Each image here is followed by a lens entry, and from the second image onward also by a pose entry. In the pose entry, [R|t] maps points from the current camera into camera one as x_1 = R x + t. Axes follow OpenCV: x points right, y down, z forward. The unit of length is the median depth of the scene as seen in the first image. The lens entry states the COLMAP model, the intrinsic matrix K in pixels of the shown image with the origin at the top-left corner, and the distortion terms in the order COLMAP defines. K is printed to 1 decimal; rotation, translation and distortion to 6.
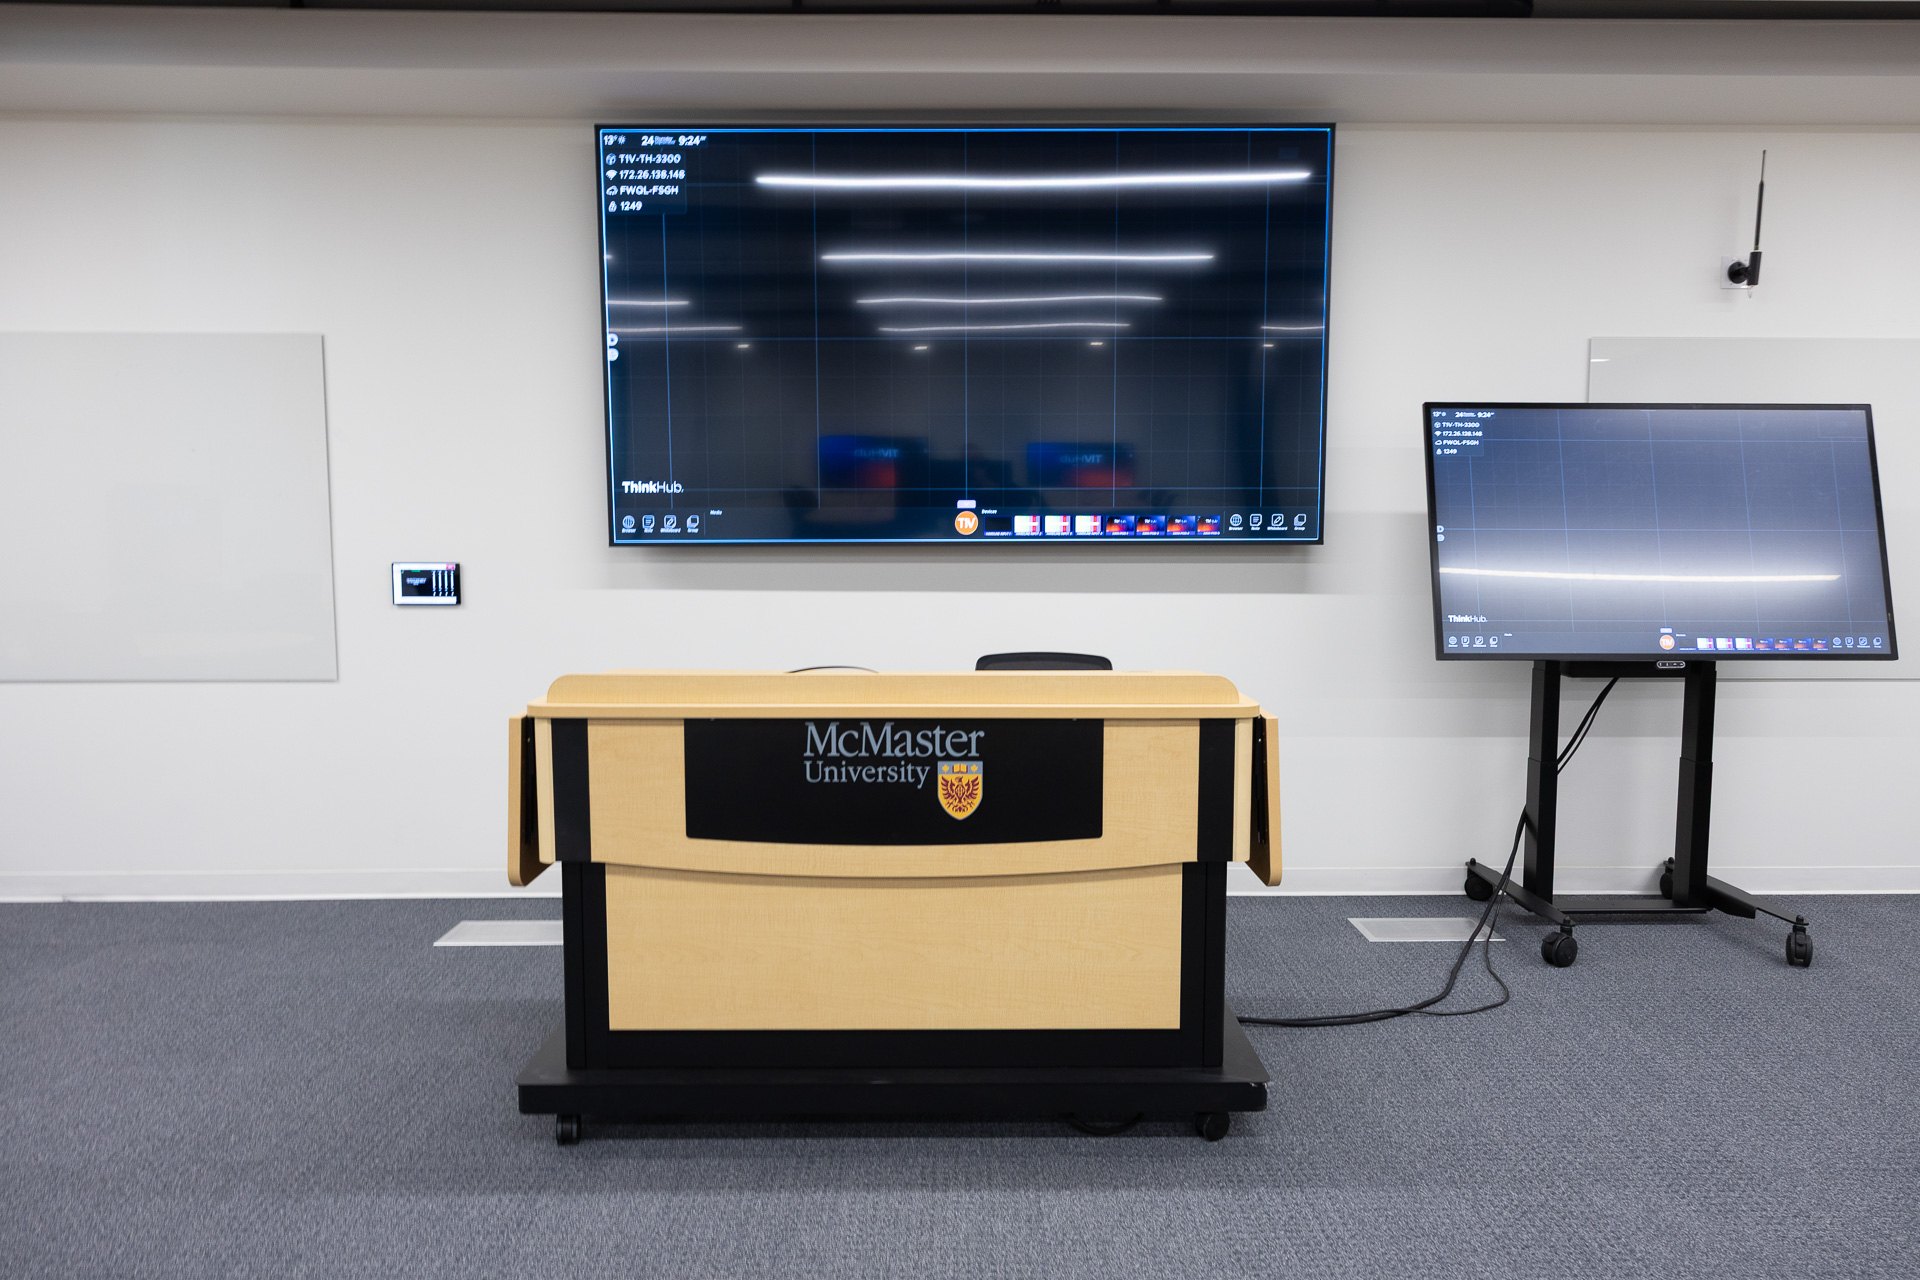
lens RADIAL K [[1328.2, 0, 987.5], [0, 1328.2, 634.9], [0, 0, 1]] dist [0.014812, -0.003528]
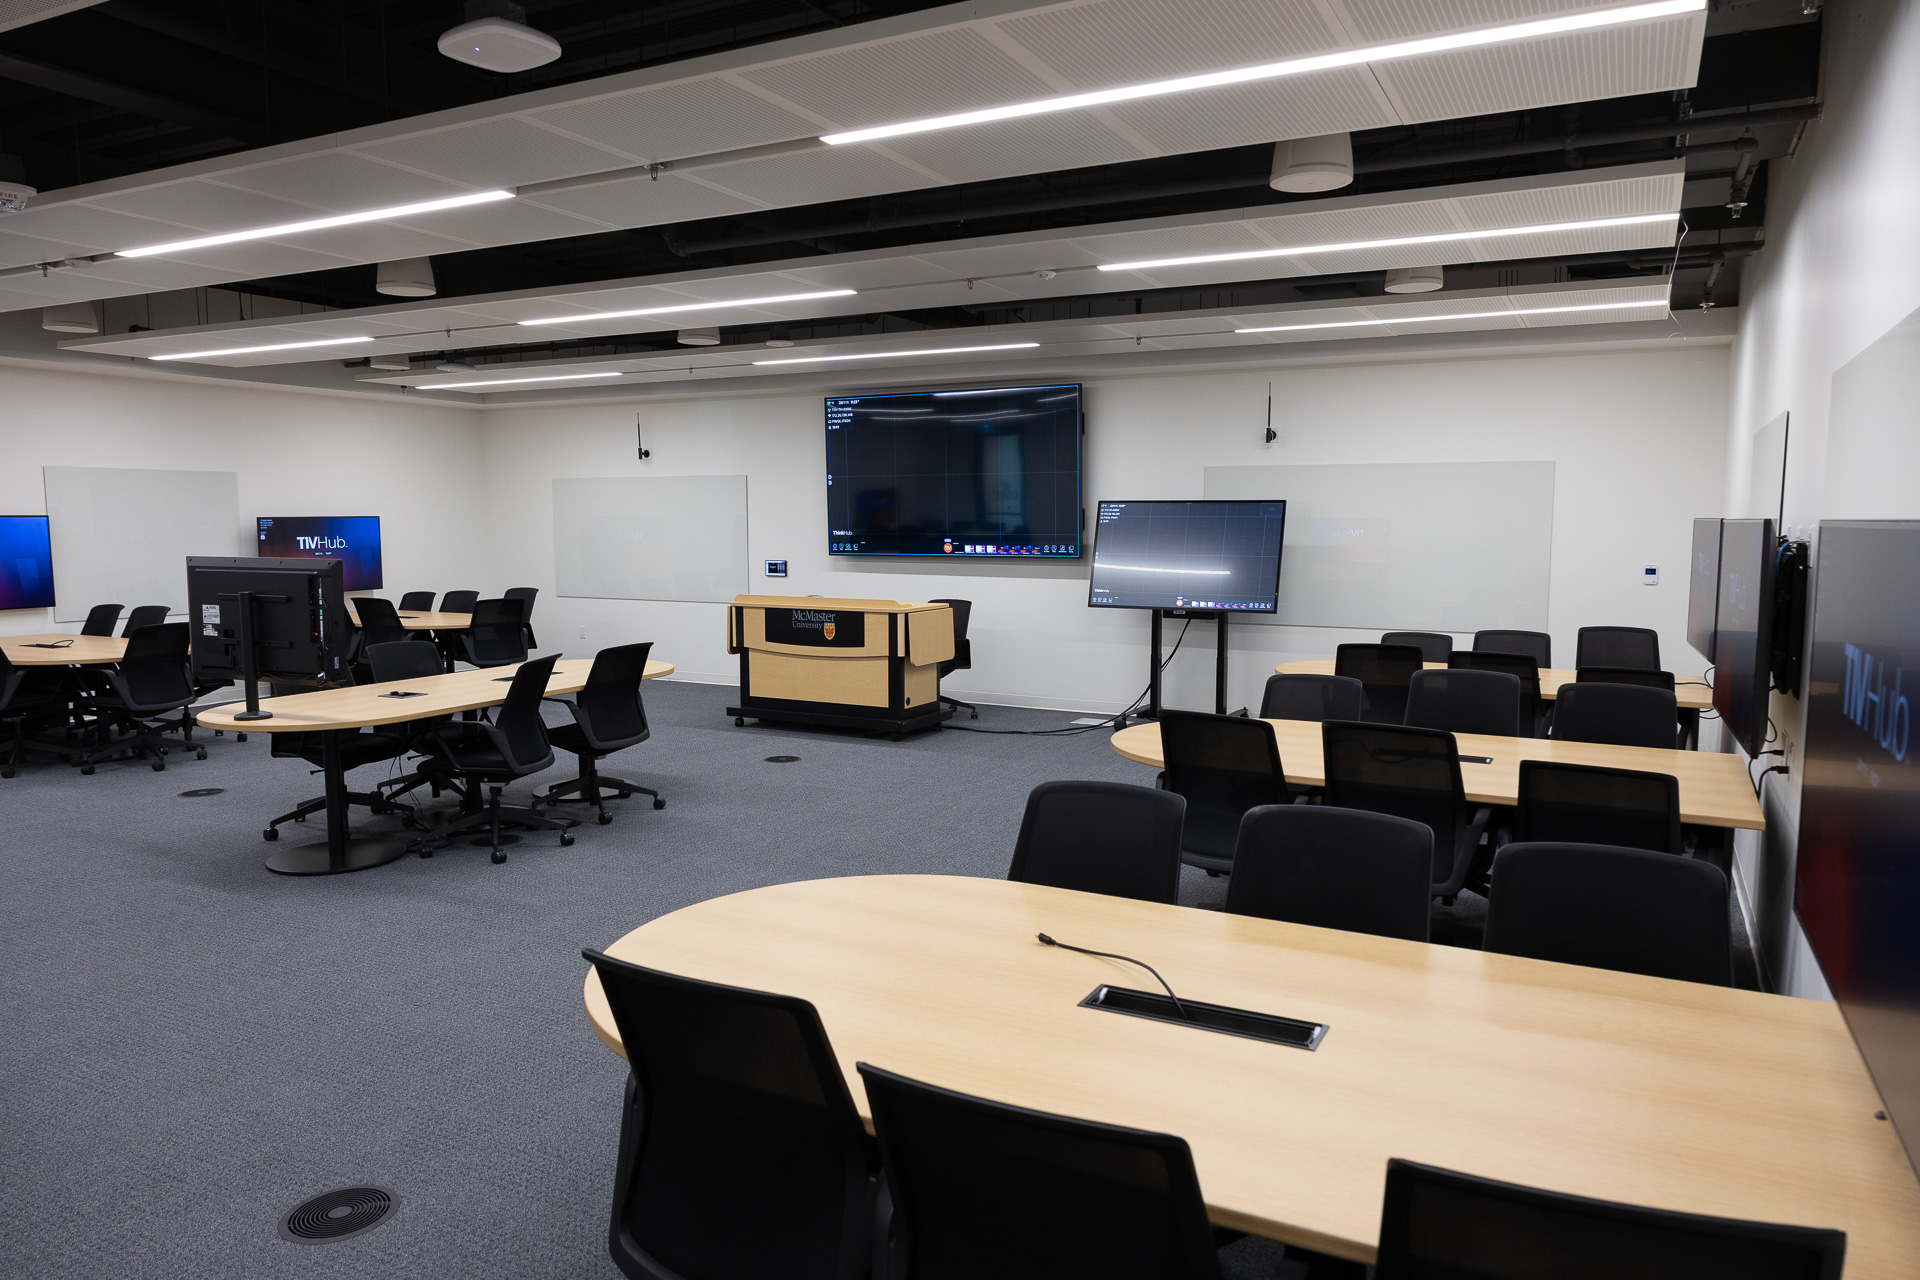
lens RADIAL K [[1271.6, 0, 971.6], [0, 1271.6, 650.4], [0, 0, 1]] dist [0.001252, 0.003599]
pose [[0.877519, 0.049469, -0.476983, 1.260885], [-0.038128, 0.998713, 0.033433, 0.028212], [0.478023, -0.011152, 0.878277, -1.155804]]
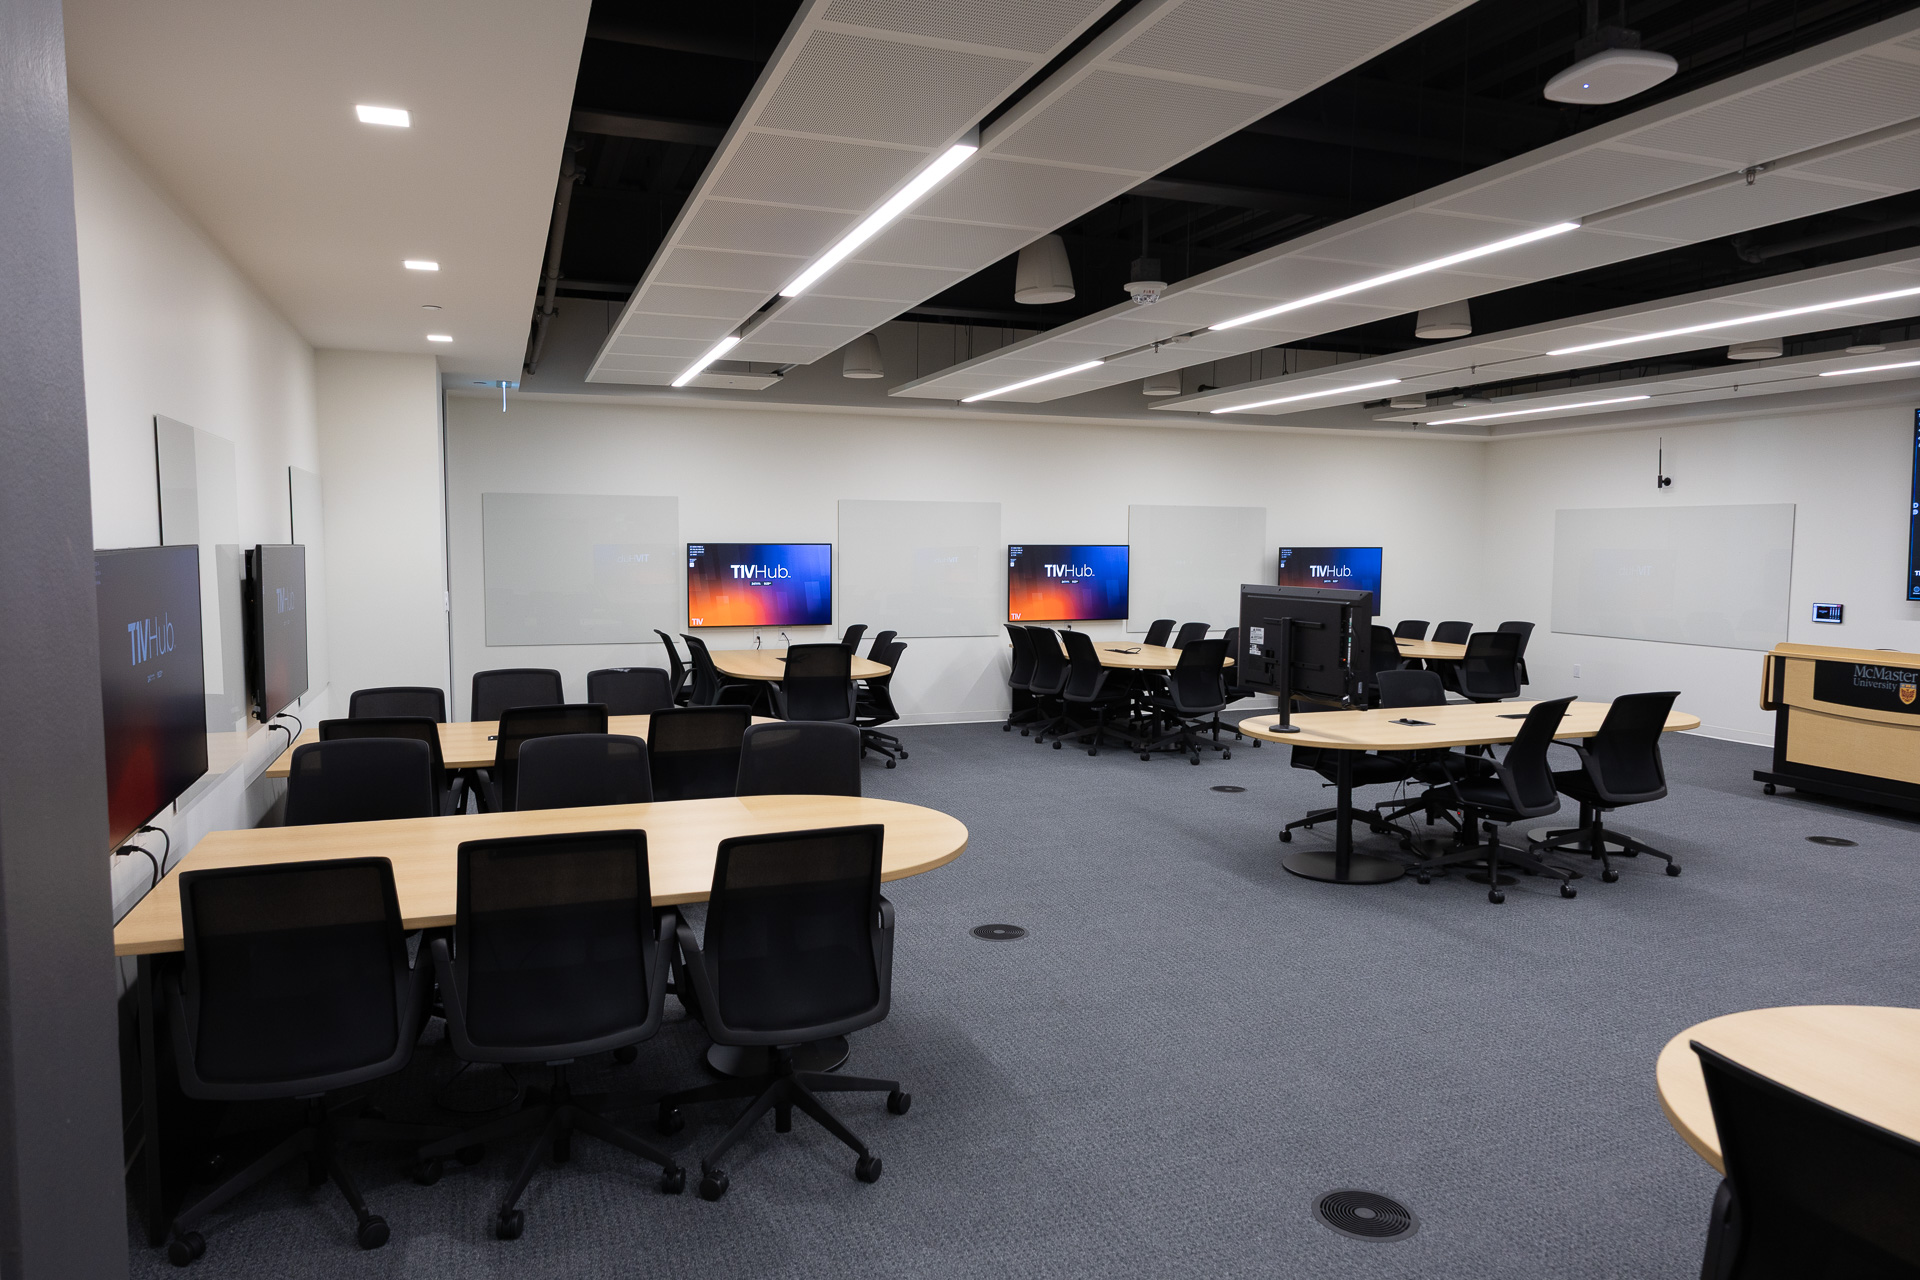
lens RADIAL K [[1271.6, 0, 980.2], [0, 1271.6, 644.3], [0, 0, 1]] dist [0.001252, 0.003599]
pose [[0.340621, 0.078254, -0.936939, 1.229379], [-0.084136, 0.995069, 0.052521, 0.023816], [0.936429, 0.060940, 0.345525, -1.196201]]
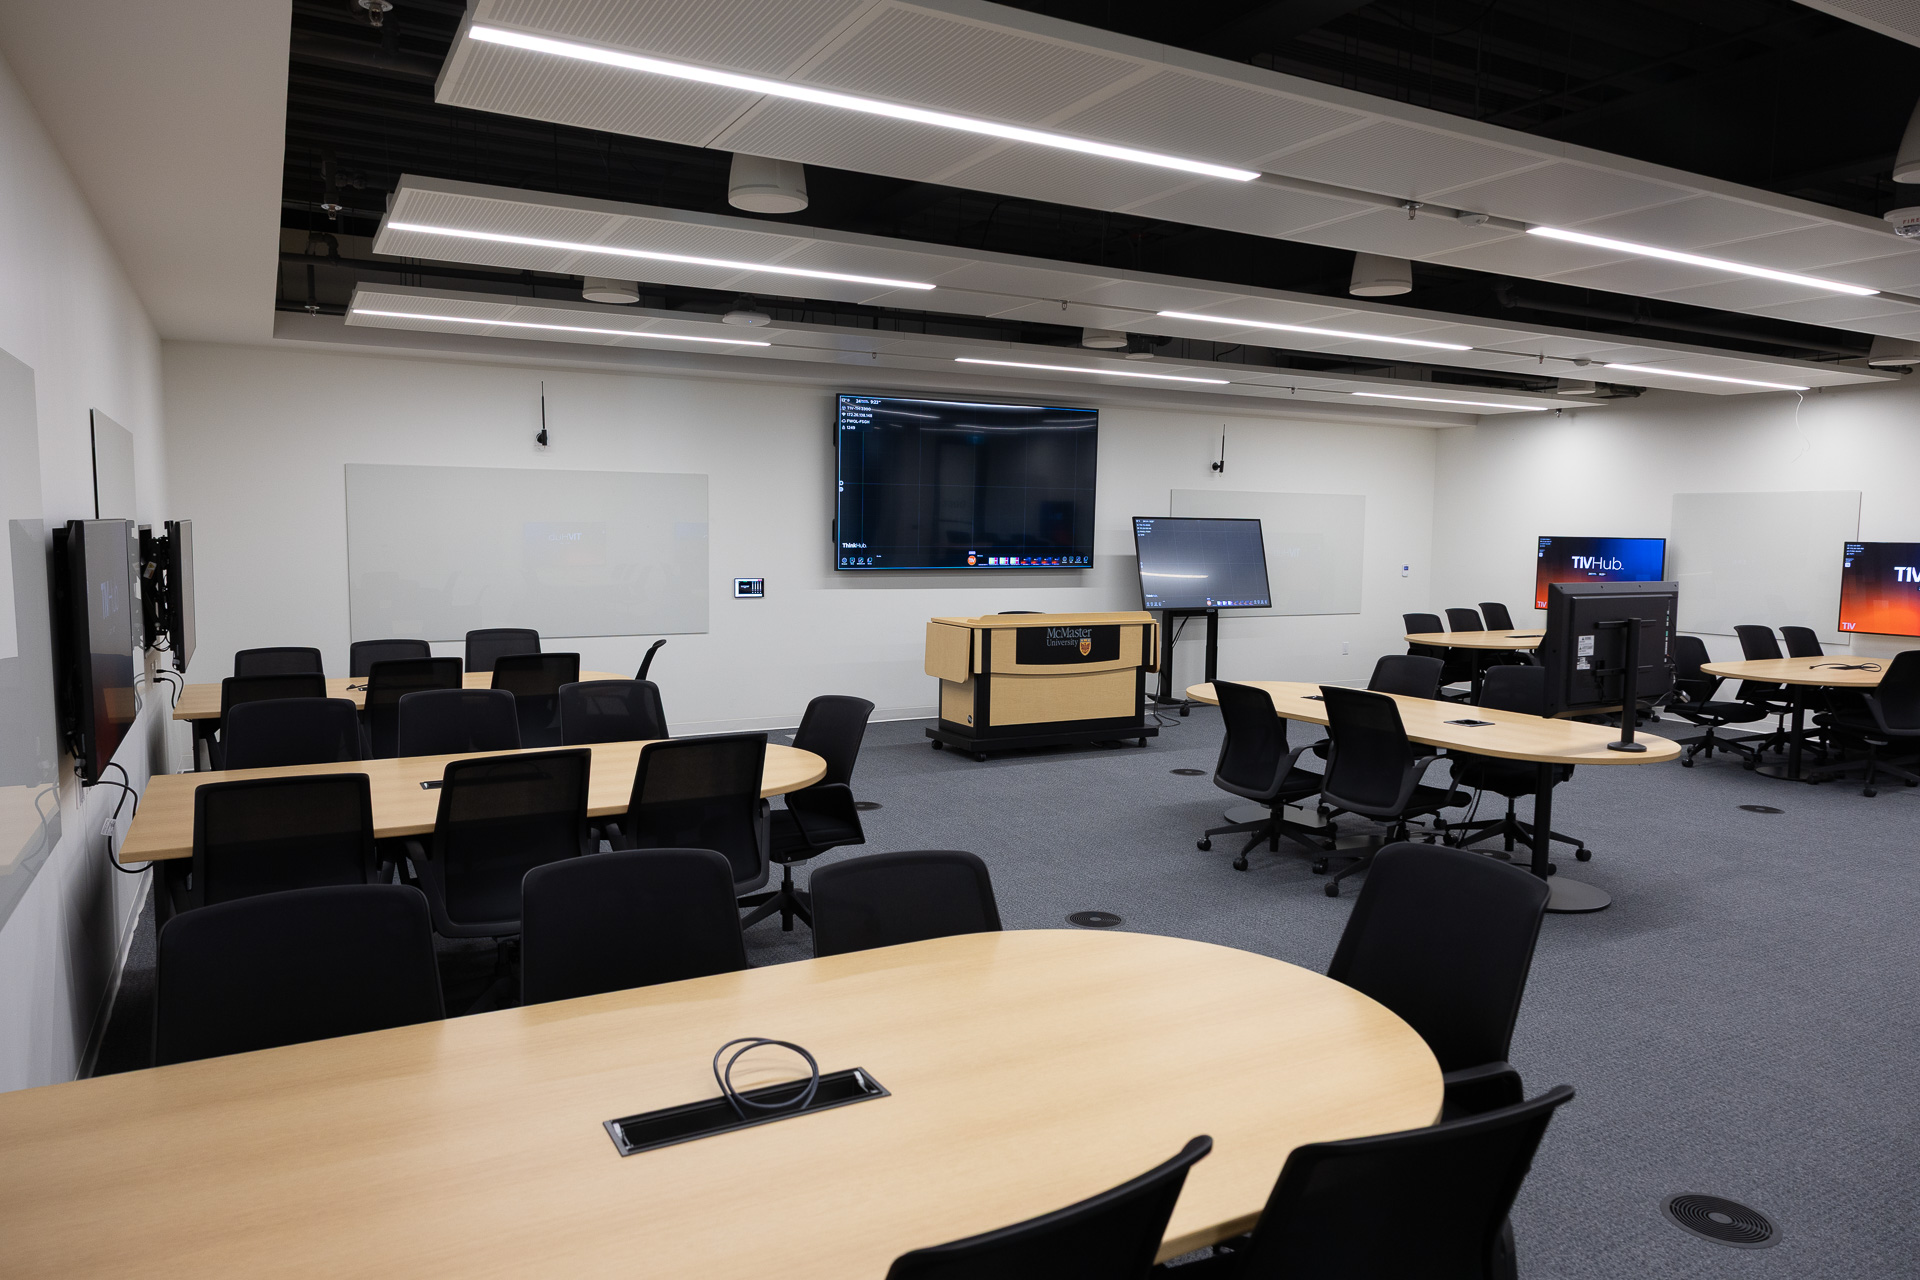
lens RADIAL K [[1271.6, 0, 979.4], [0, 1271.6, 650.7], [0, 0, 1]] dist [0.001252, 0.003599]
pose [[0.884300, -0.035375, 0.465578, -1.193828], [0.025579, 0.999299, 0.027343, 0.020452], [-0.466219, -0.012270, 0.884584, -1.178996]]
